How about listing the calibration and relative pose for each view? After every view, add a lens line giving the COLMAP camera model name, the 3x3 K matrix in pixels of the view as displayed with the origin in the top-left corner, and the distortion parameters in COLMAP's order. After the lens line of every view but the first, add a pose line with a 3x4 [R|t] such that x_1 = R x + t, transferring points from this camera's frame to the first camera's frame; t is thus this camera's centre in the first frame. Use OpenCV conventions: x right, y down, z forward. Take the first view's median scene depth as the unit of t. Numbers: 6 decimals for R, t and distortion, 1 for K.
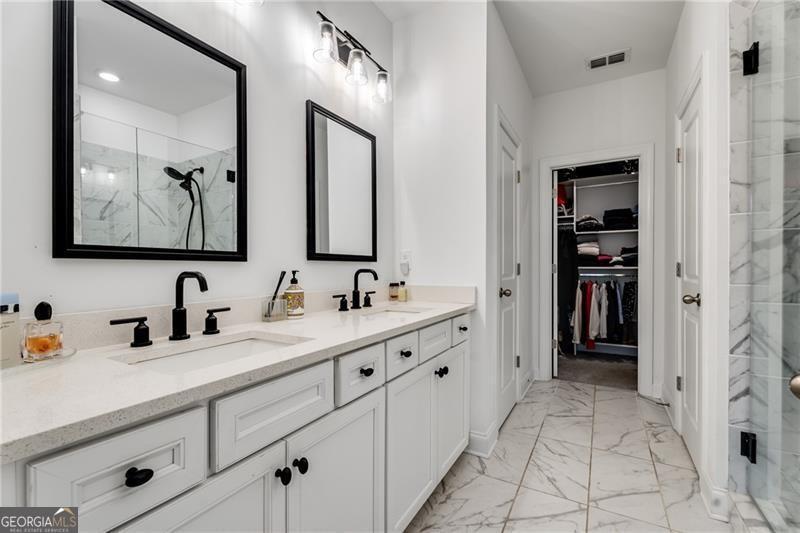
lens RADIAL K [[365.4, 0, 400.0], [0, 365.4, 266.5], [0, 0, 1]] dist [0.001420, 0.000164]
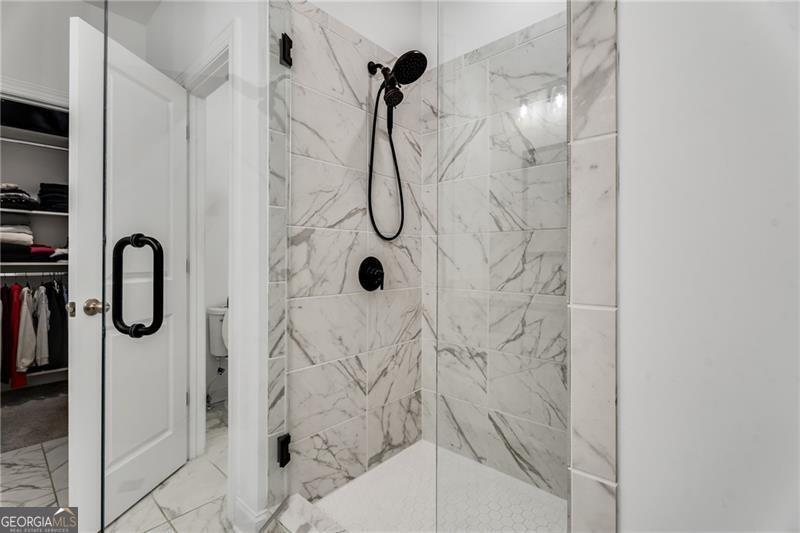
lens RADIAL K [[365.4, 0, 400.0], [0, 365.4, 266.5], [0, 0, 1]] dist [0.001420, 0.000164]
pose [[0.225638, 0.007678, 0.974181, 0.037281], [-0.012132, 0.999914, -0.005071, 0.005038], [-0.974136, -0.010675, 0.225712, 0.219332]]
